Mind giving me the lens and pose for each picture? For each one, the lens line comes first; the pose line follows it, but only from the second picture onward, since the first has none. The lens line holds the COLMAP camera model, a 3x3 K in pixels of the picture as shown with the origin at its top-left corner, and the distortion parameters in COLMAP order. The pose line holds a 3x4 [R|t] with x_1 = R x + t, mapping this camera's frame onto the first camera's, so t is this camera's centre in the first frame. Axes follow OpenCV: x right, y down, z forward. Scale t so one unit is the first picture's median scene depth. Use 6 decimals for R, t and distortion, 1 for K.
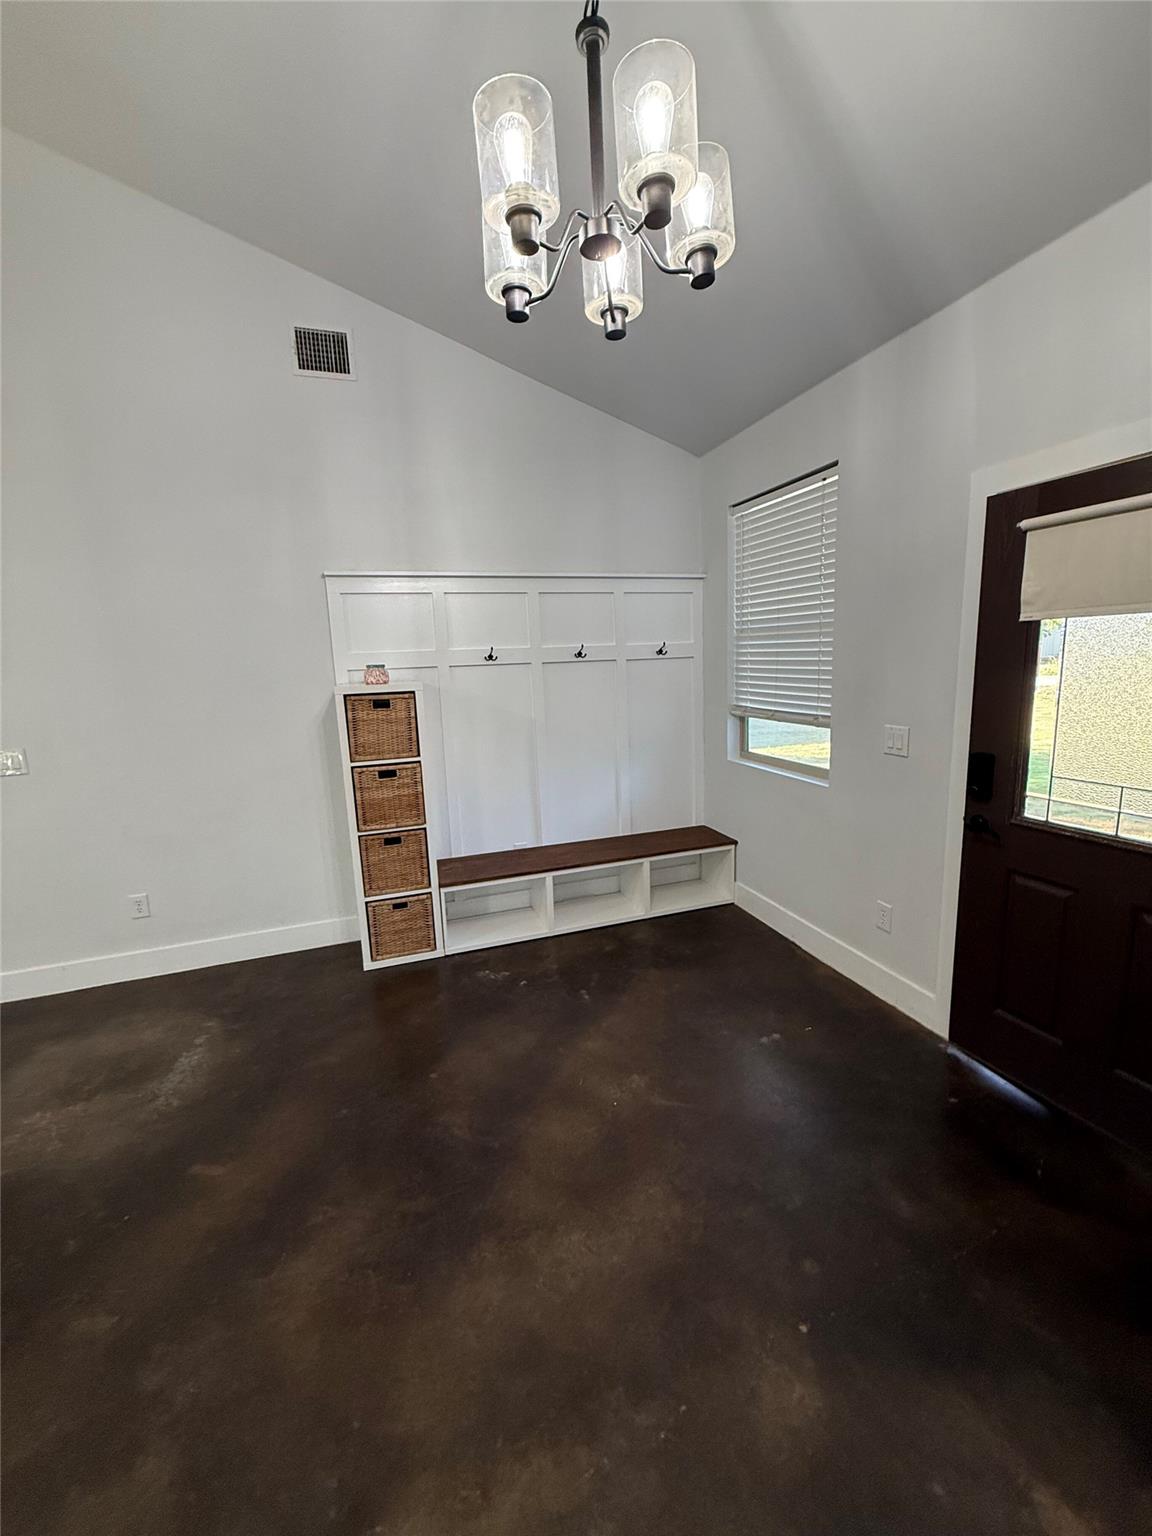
lens RADIAL K [[616.1, 0, 576.5], [0, 616.1, 766.6], [0, 0, 1]] dist [-0.001877, -0.000081]
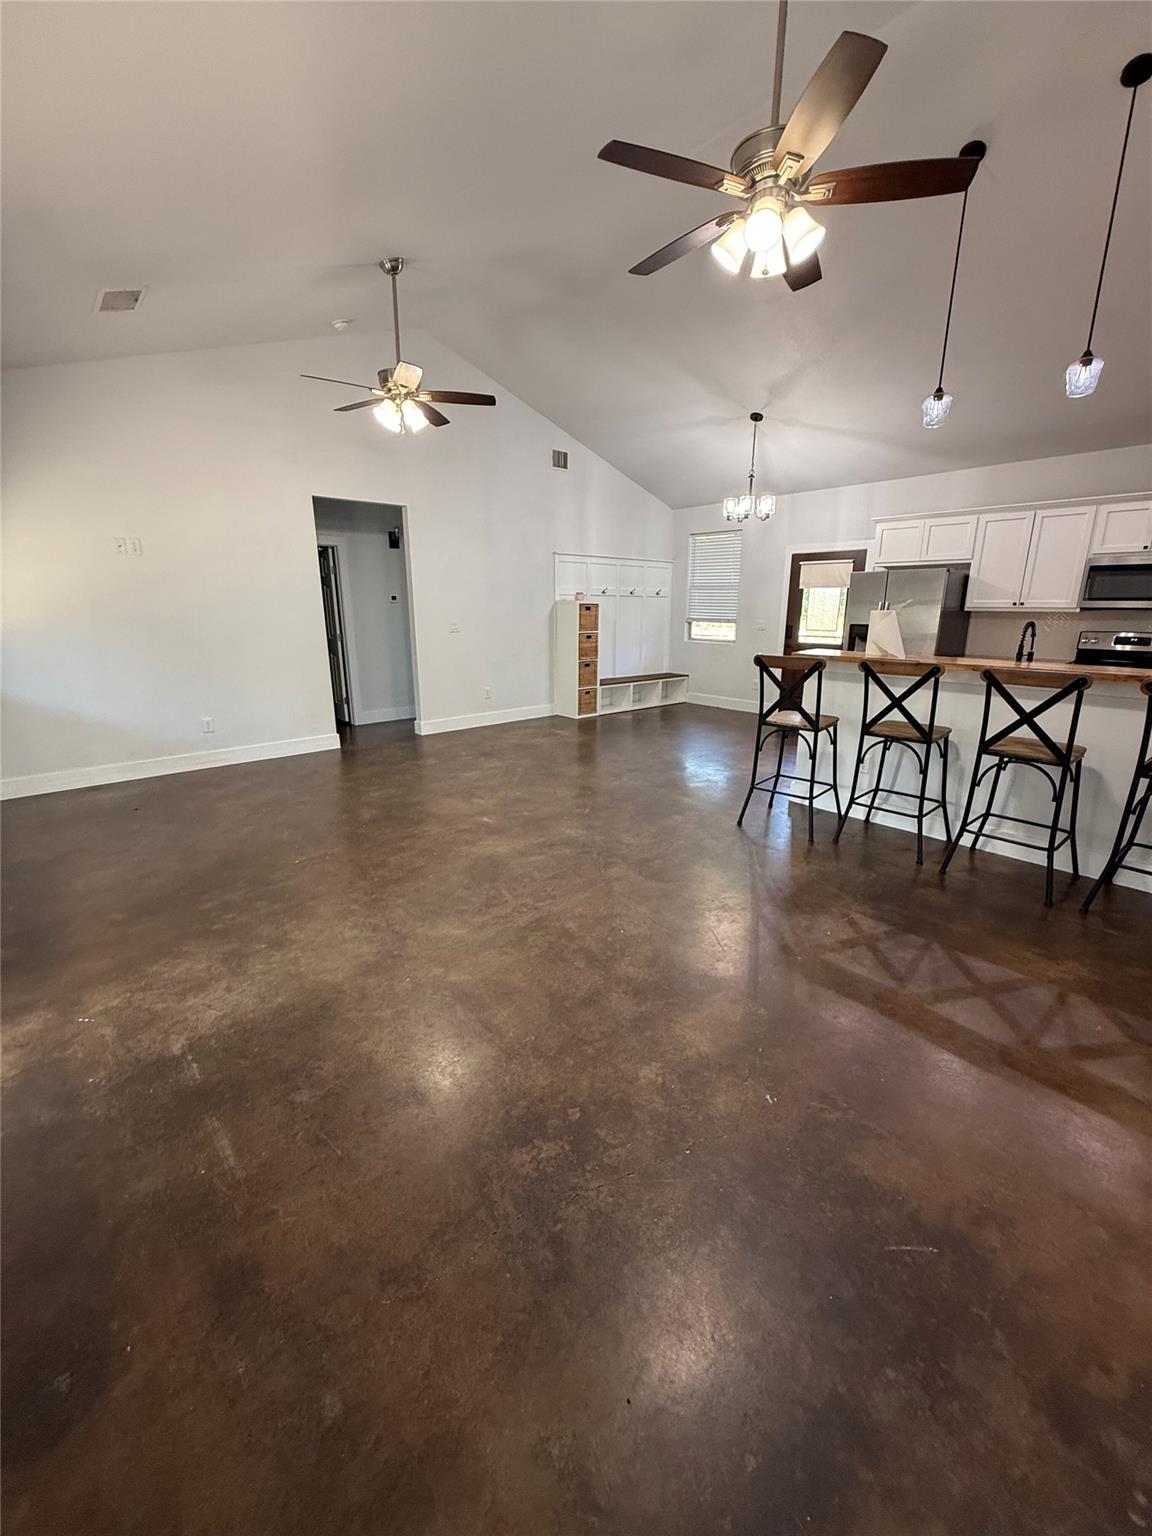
lens RADIAL K [[616.1, 0, 576.9], [0, 616.1, 763.5], [0, 0, 1]] dist [-0.001877, -0.000081]
pose [[0.921551, -0.057267, 0.384011, -1.283515], [0.029026, 0.996457, 0.078942, 0.311352], [-0.387171, -0.061603, 0.919948, -1.262699]]
